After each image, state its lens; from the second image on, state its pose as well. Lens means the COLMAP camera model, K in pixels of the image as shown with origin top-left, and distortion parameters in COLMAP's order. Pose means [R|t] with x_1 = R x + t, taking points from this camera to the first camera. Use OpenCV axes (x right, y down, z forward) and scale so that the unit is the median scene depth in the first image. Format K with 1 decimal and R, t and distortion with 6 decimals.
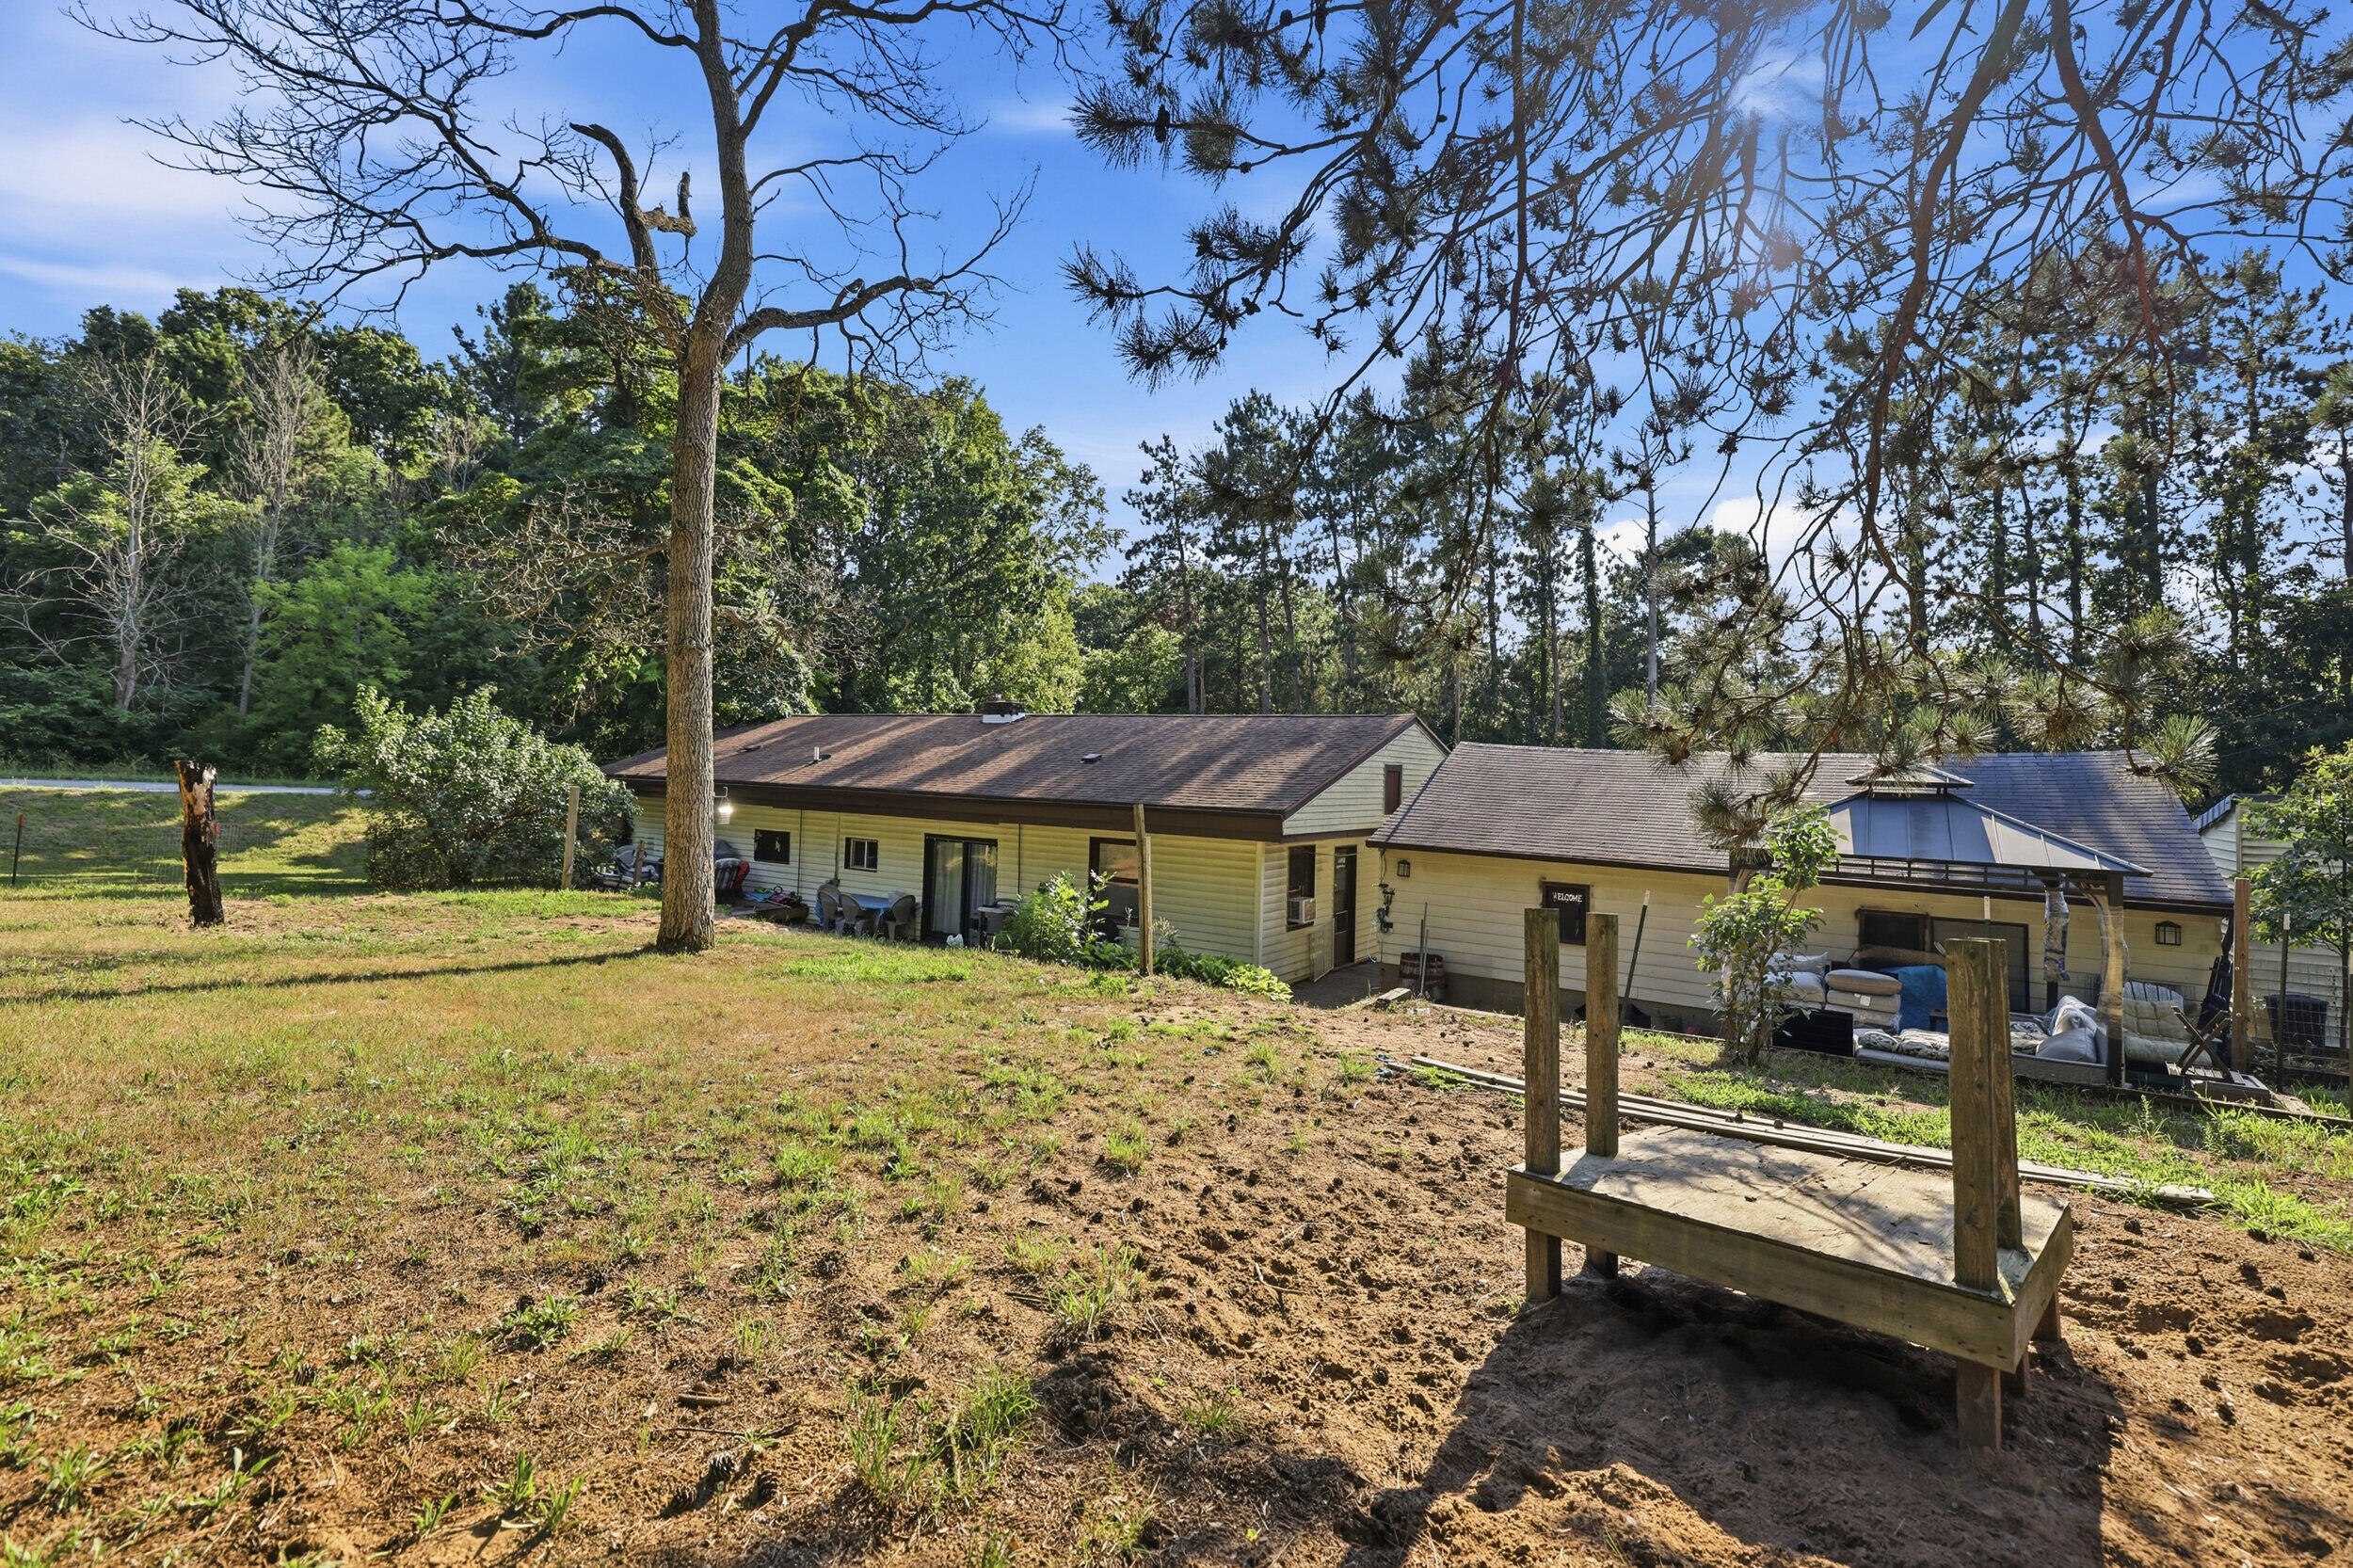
lens RADIAL K [[1017.5, 0, 1180.1], [0, 1017.5, 729.6], [0, 0, 1]] dist [-0.000298, -0.000225]
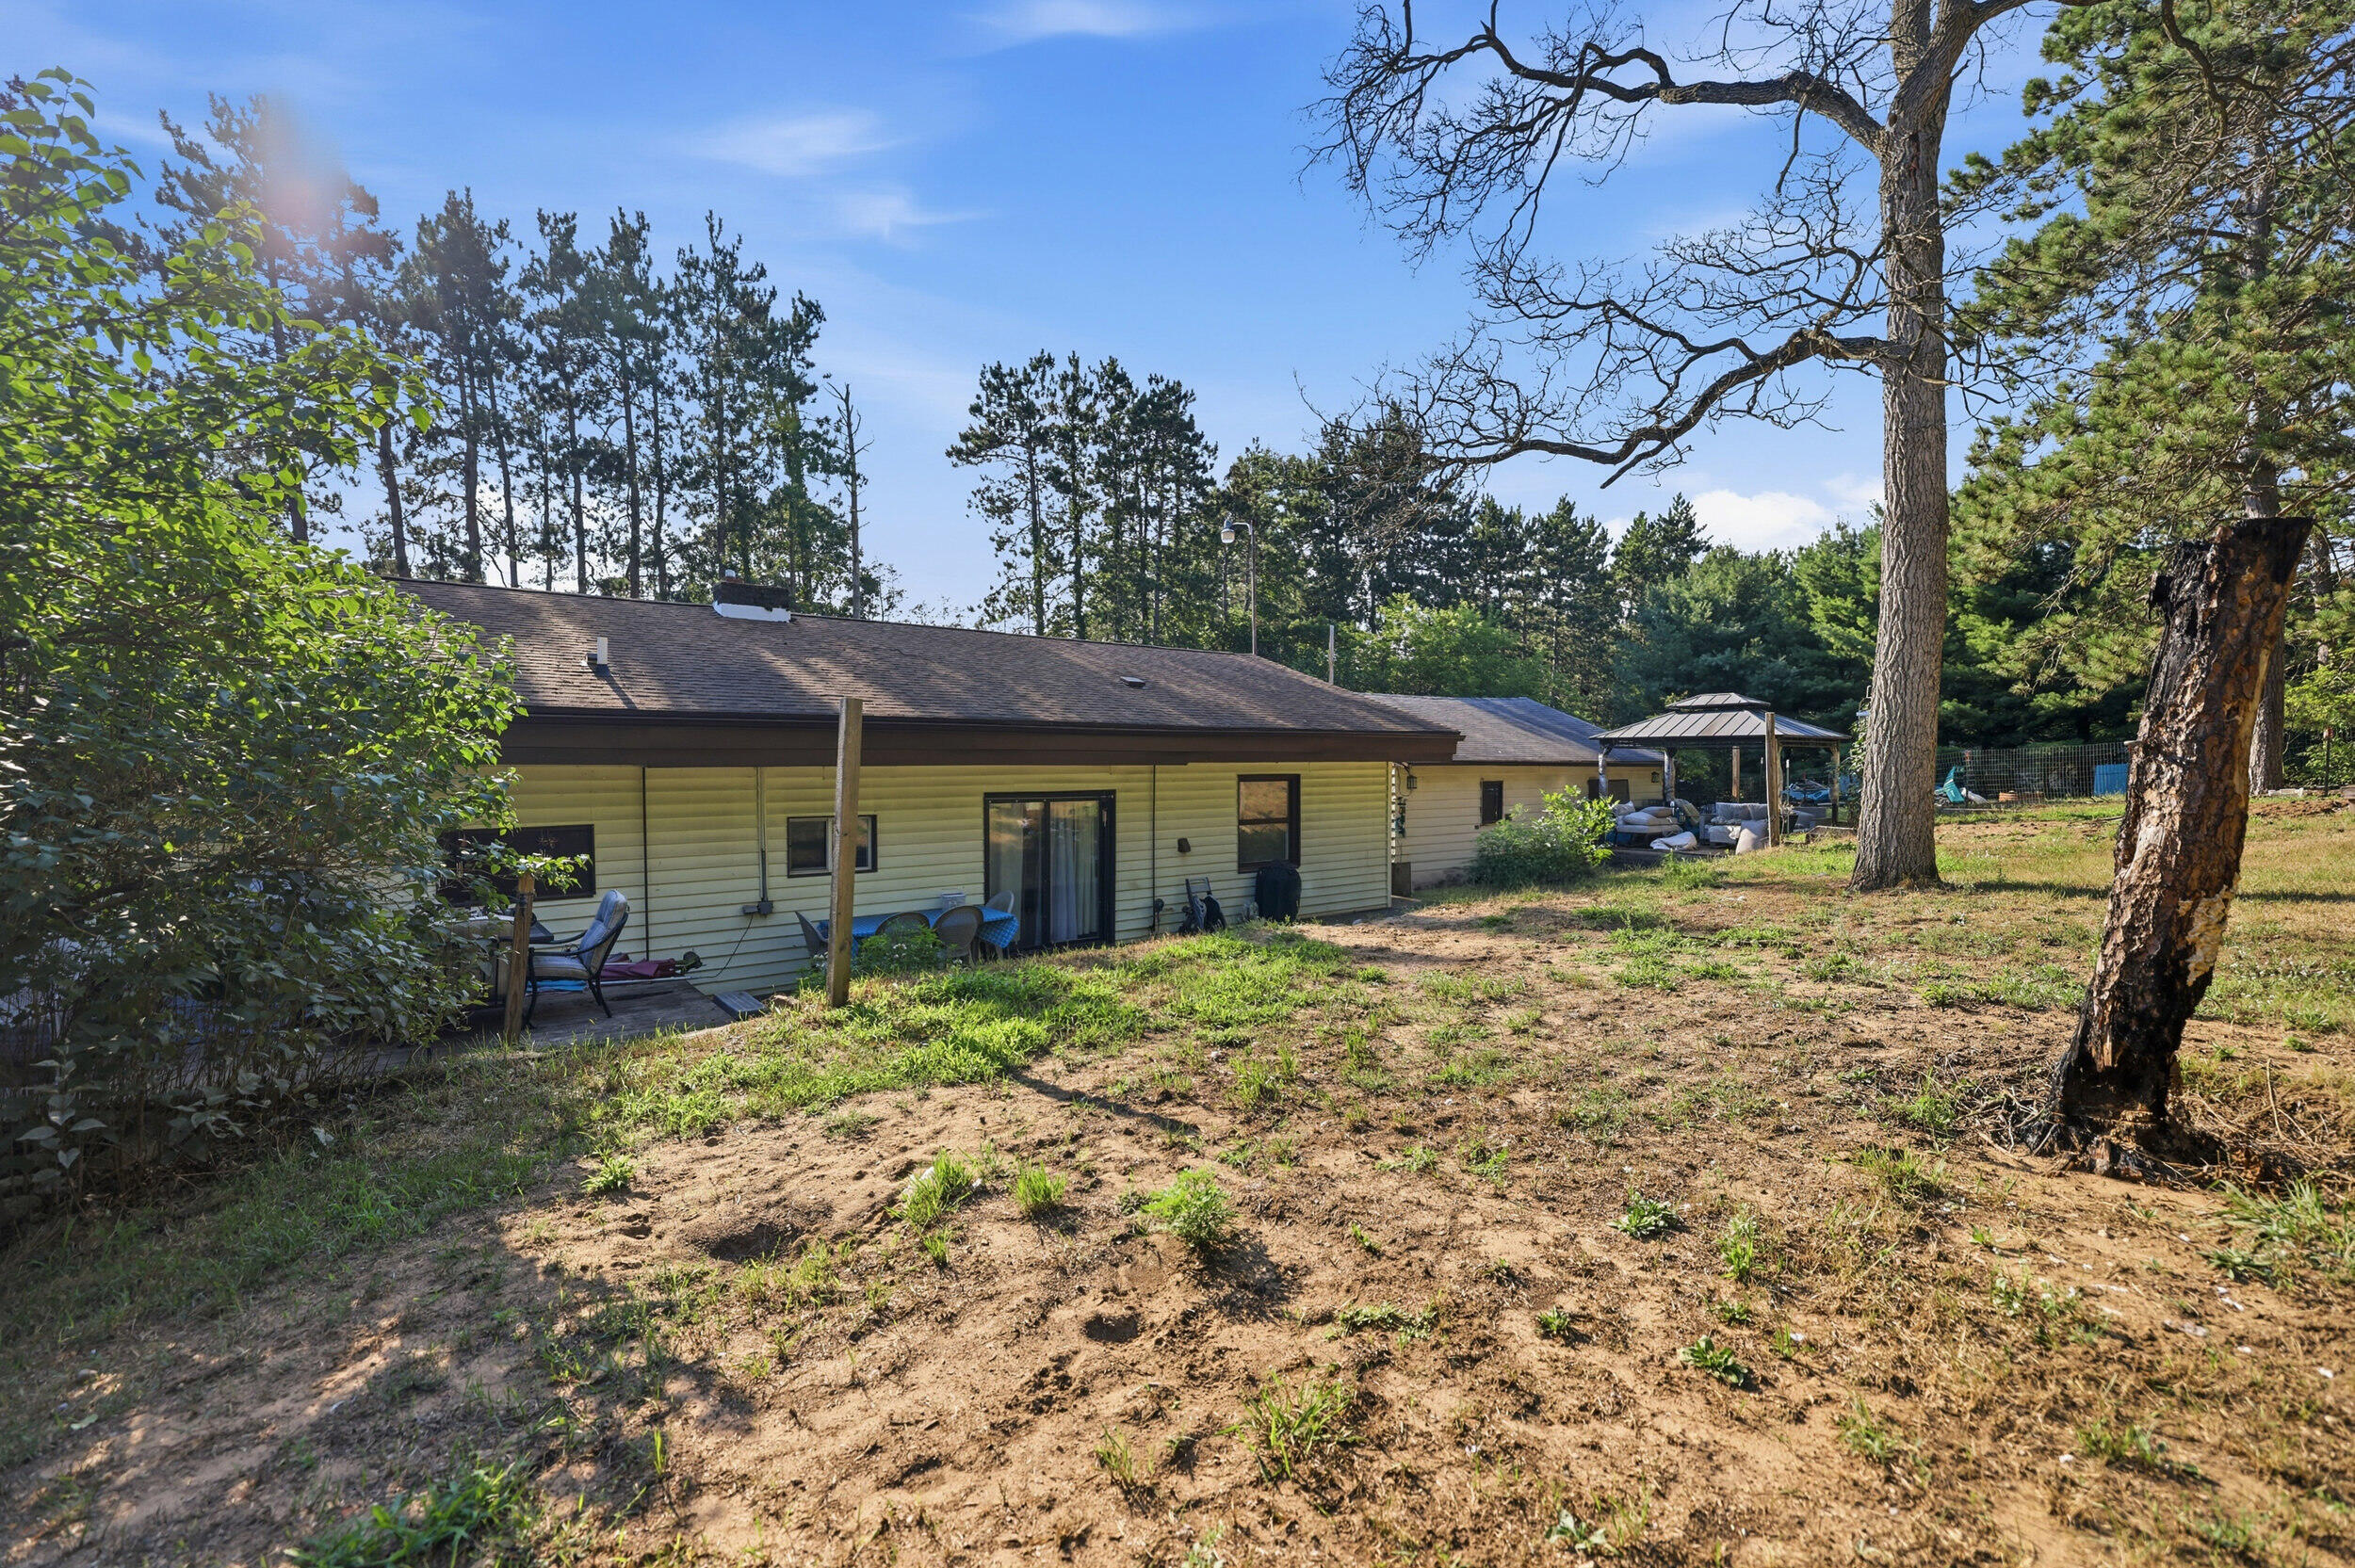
lens RADIAL K [[979.3, 0, 1177.5], [0, 979.3, 784.0], [0, 0, 1]] dist [-0.005601, -0.000583]
pose [[0.344363, -0.053620, 0.937304, -0.362867], [-0.024937, 0.997493, 0.066225, 0.025801], [-0.938505, -0.046179, 0.342163, 0.324937]]
